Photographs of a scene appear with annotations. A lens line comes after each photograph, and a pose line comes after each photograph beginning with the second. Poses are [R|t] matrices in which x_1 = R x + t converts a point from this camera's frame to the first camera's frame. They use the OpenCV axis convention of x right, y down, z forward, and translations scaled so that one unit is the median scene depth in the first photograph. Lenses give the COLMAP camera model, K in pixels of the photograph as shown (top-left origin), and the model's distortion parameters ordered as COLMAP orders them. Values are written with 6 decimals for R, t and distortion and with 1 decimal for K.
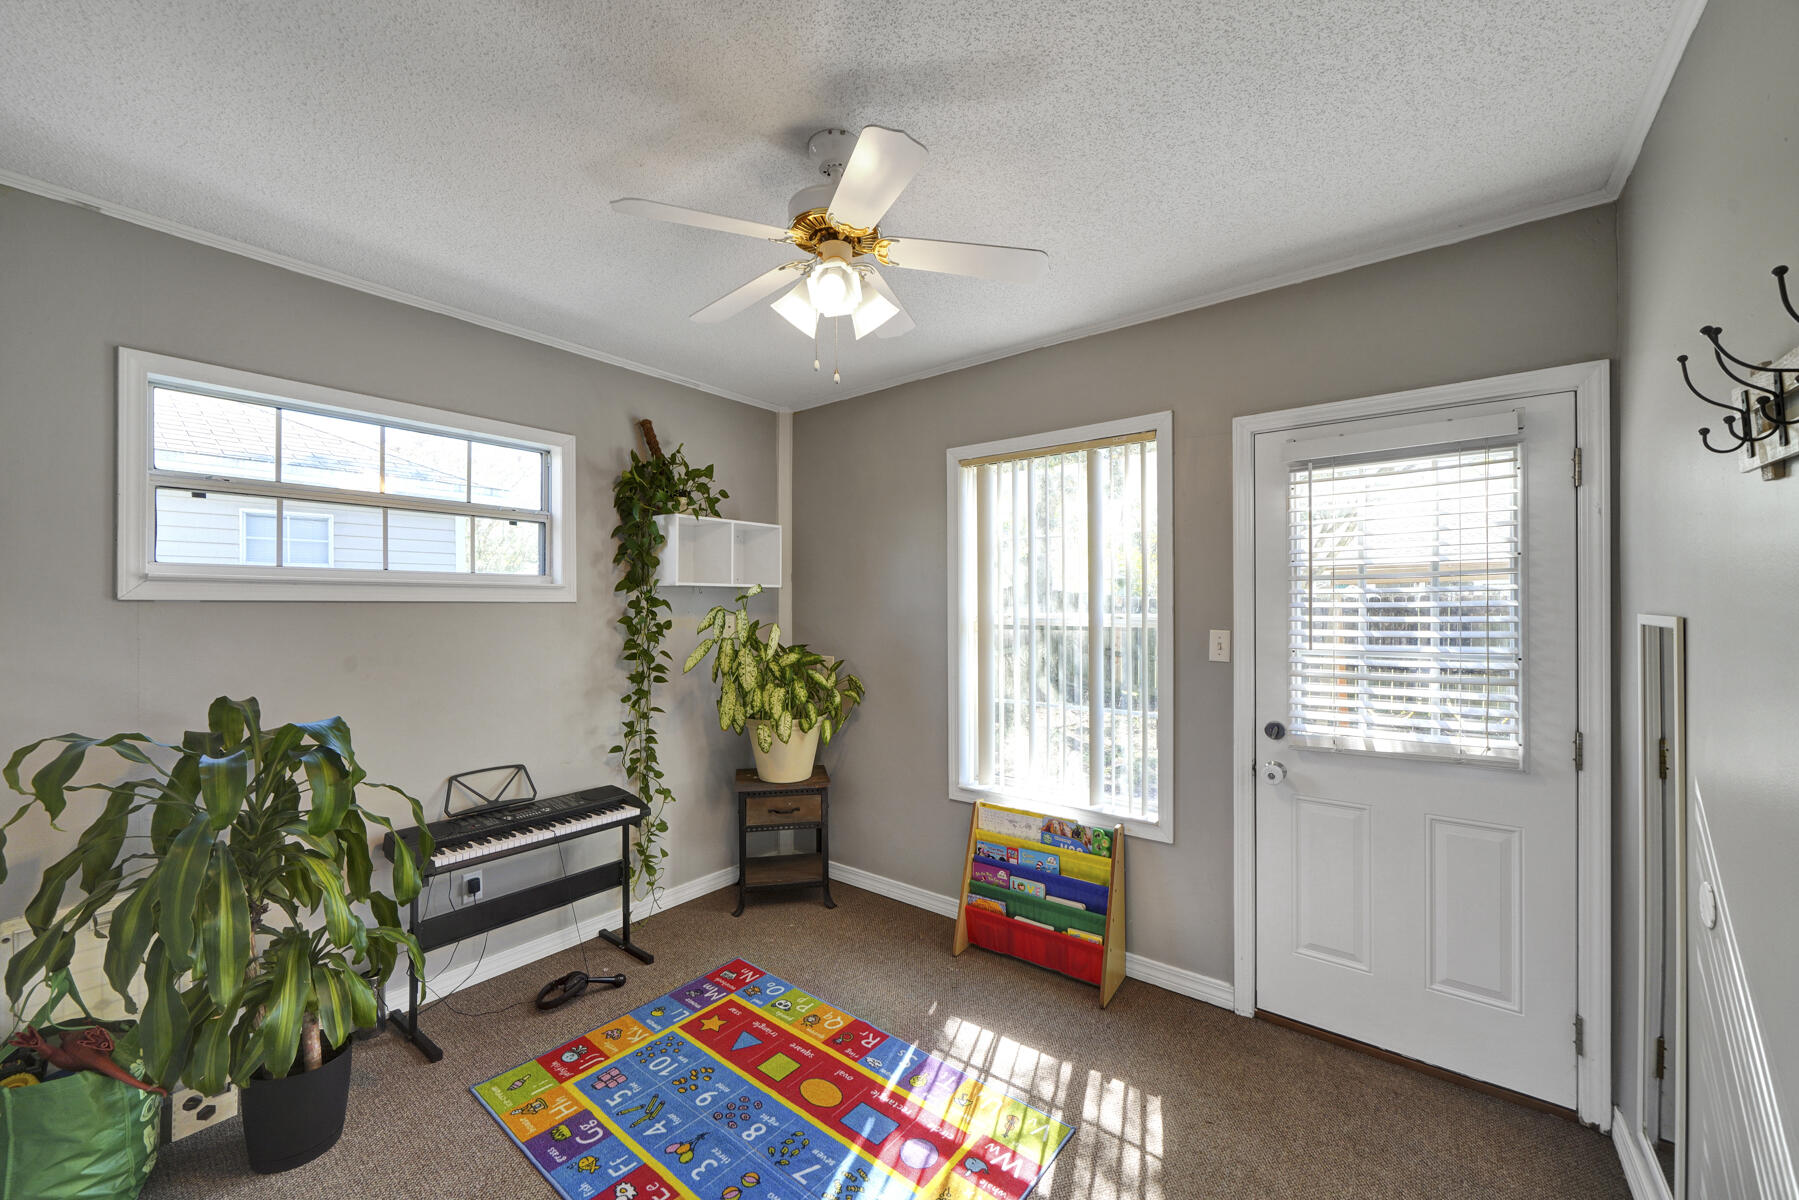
lens RADIAL K [[678.4, 0, 896.2], [0, 678.4, 602.0], [0, 0, 1]] dist [-0.005609, 0.000643]
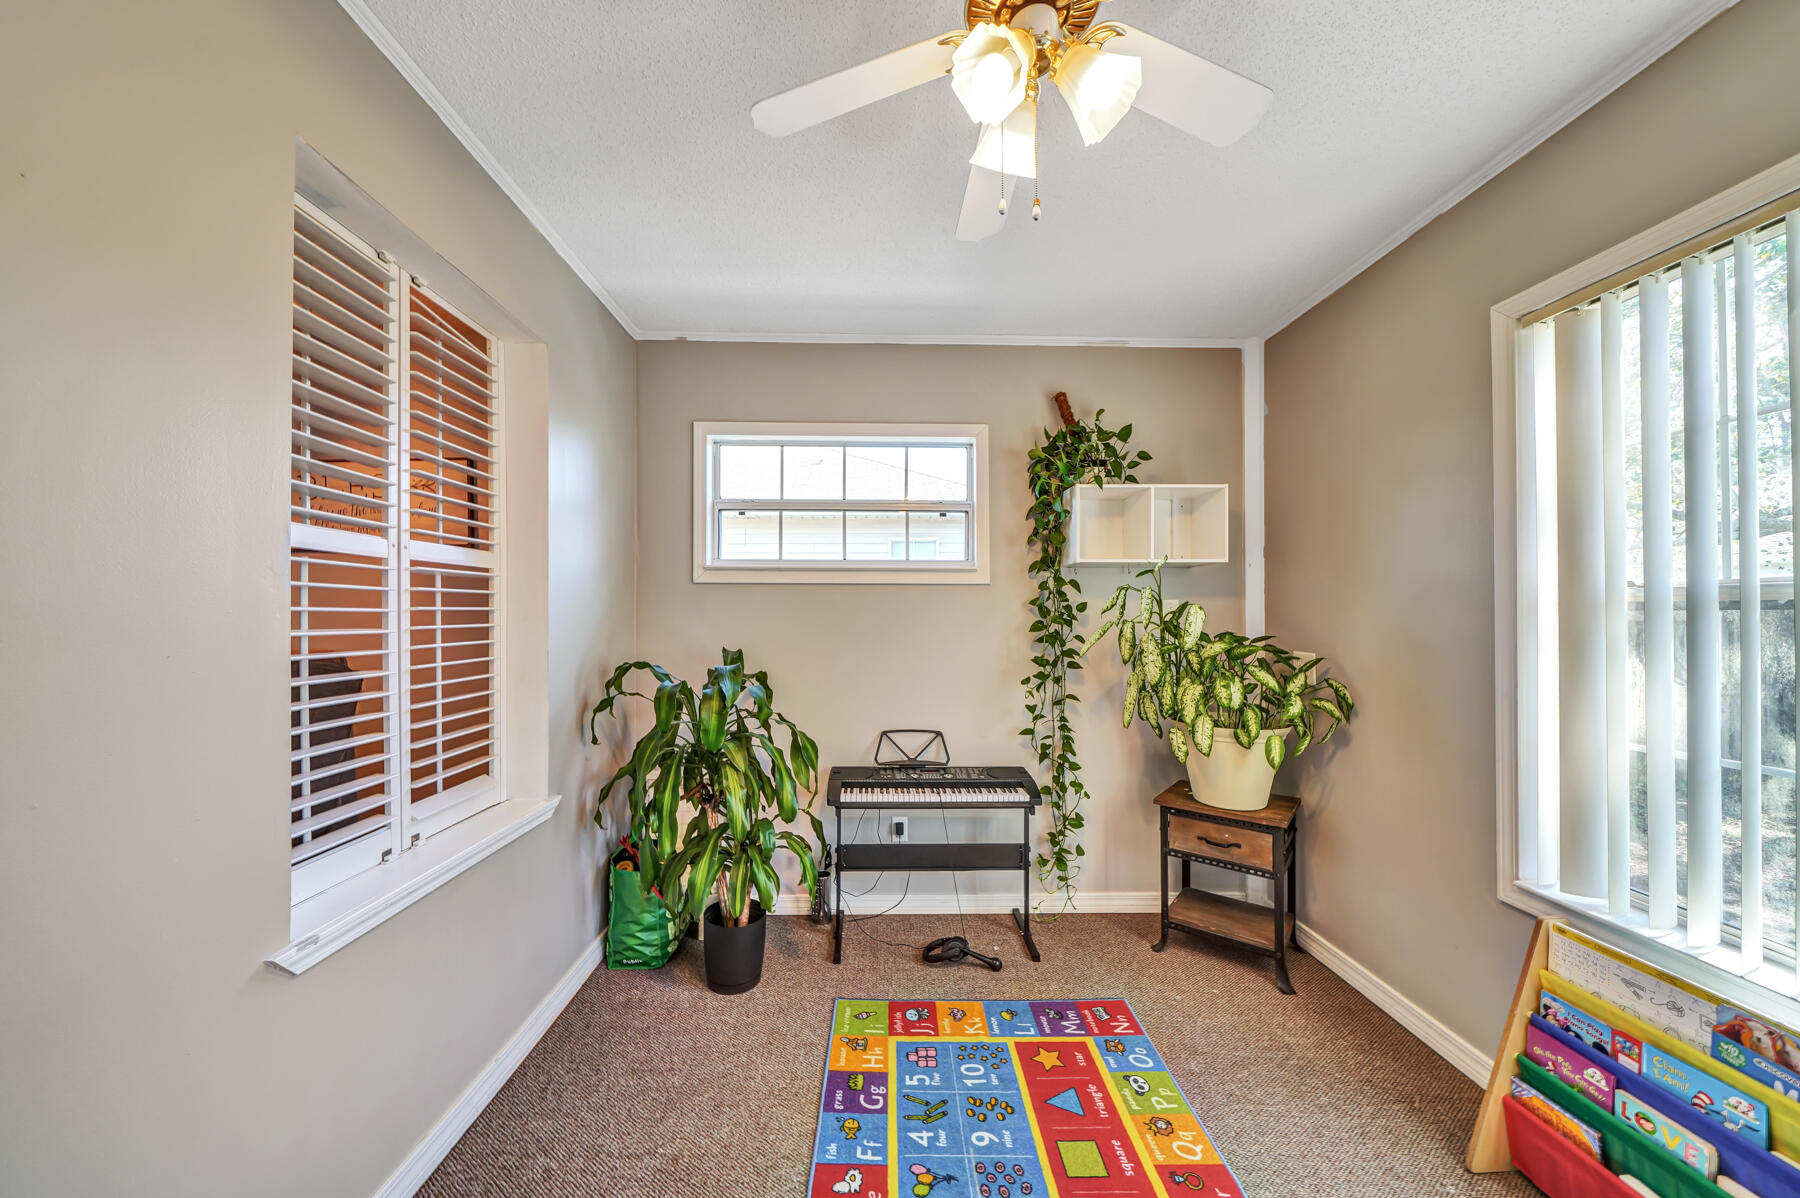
lens RADIAL K [[627.1, 0, 896.1], [0, 627.1, 611.3], [0, 0, 1]] dist [-0.008902, 0.000645]
pose [[0.637733, -0.001848, -0.770255, 0.179745], [0.002561, 0.999997, -0.000279, 0.043192], [0.770253, -0.001795, 0.637736, 0.283090]]
